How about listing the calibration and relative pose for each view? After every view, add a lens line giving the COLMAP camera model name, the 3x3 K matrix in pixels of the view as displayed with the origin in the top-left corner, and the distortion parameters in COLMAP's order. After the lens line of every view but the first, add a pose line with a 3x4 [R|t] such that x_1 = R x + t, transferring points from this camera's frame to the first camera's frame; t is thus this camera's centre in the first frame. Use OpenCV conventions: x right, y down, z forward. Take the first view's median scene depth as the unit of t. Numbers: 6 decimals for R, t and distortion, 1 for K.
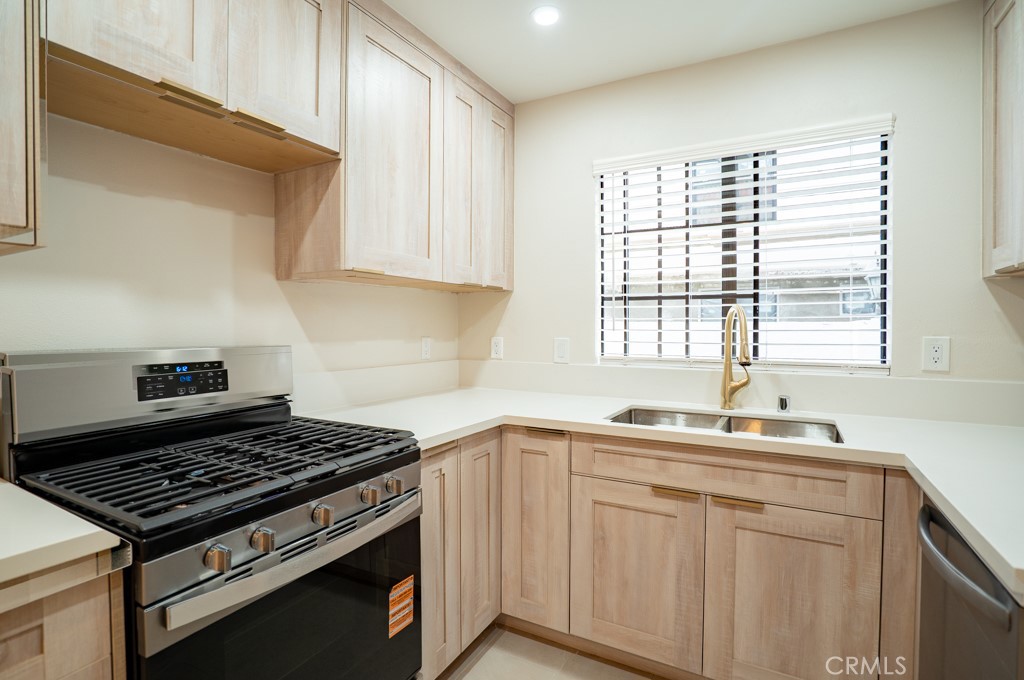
lens RADIAL K [[523.1, 0, 466.1], [0, 523.1, 337.2], [0, 0, 1]] dist [-0.020507, 0.001943]
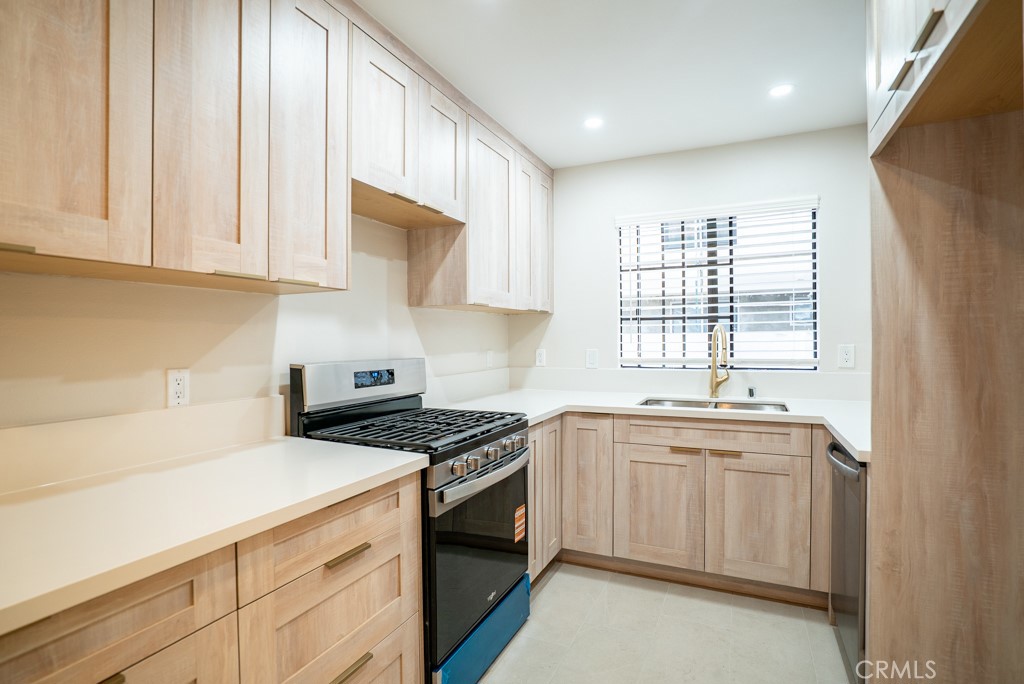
lens RADIAL K [[518.0, 0, 513.2], [0, 518.0, 345.4], [0, 0, 1]] dist [-0.051122, 0.025344]
pose [[0.992277, -0.005583, 0.123916, -0.242094], [0.007846, 0.999811, -0.017784, 0.019238], [-0.123794, 0.018619, 0.992133, -0.365206]]
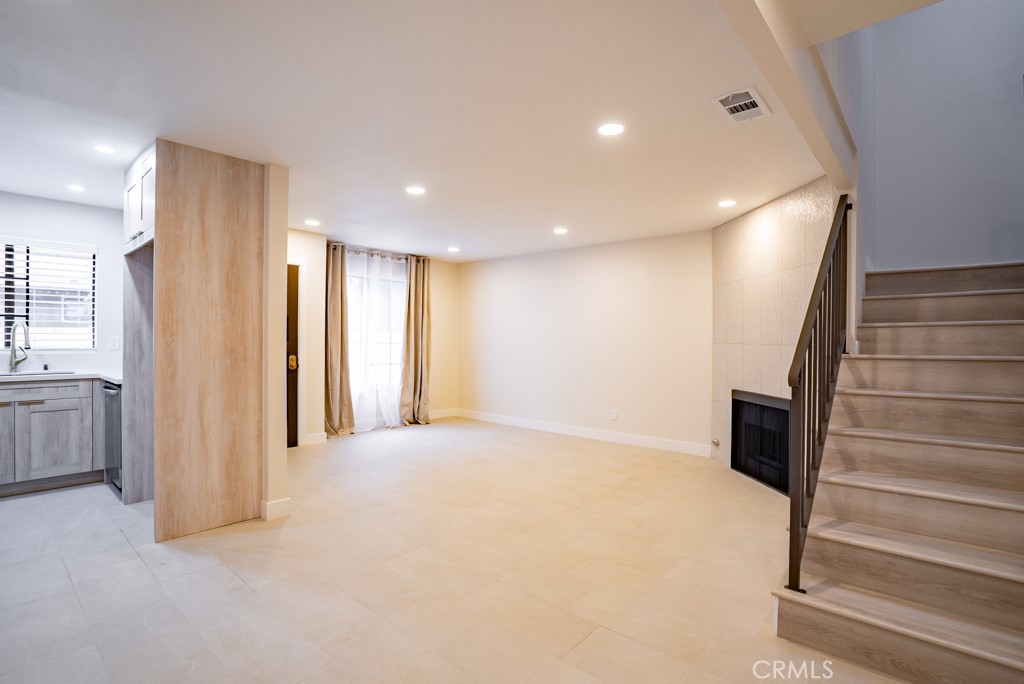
lens RADIAL K [[453.6, 0, 479.3], [0, 453.6, 342.1], [0, 0, 1]] dist [-0.014203, 0.000800]
pose [[0.195923, -0.004217, 0.980610, -0.964355], [0.019151, 0.999816, 0.000474, 0.063020], [-0.980432, 0.018687, 0.195968, -1.270252]]
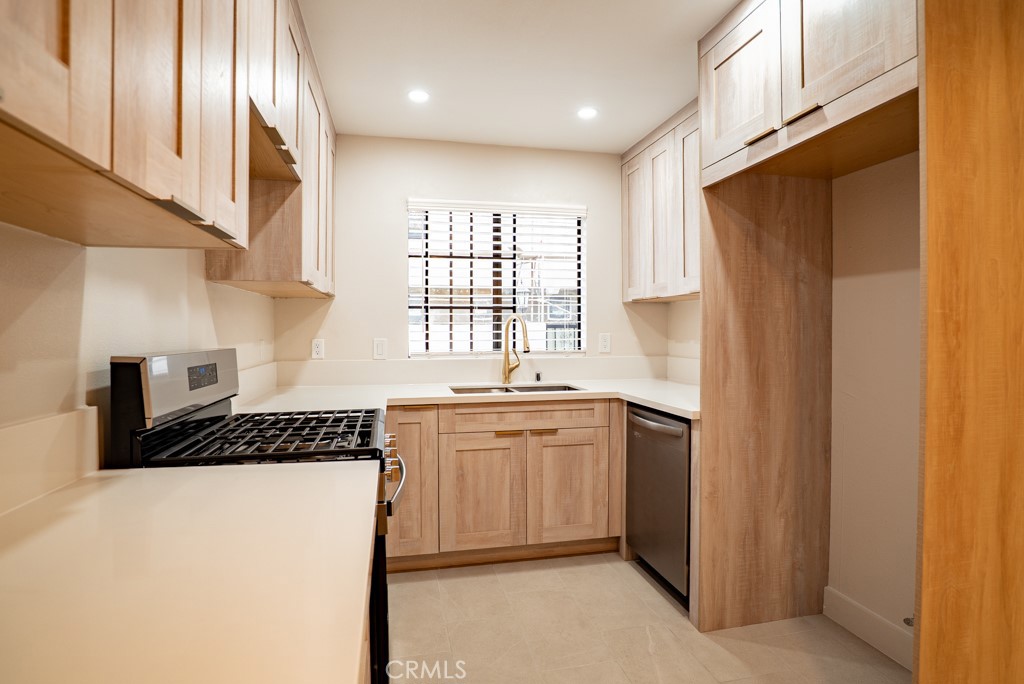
lens RADIAL K [[540.2, 0, 547.5], [0, 540.2, 341.8], [0, 0, 1]] dist [-0.043022, 0.009458]
pose [[0.697341, -0.013240, 0.716617, -0.605667], [0.022078, 0.999752, -0.003014, 0.029223], [-0.716399, 0.017923, 0.697460, -0.193866]]
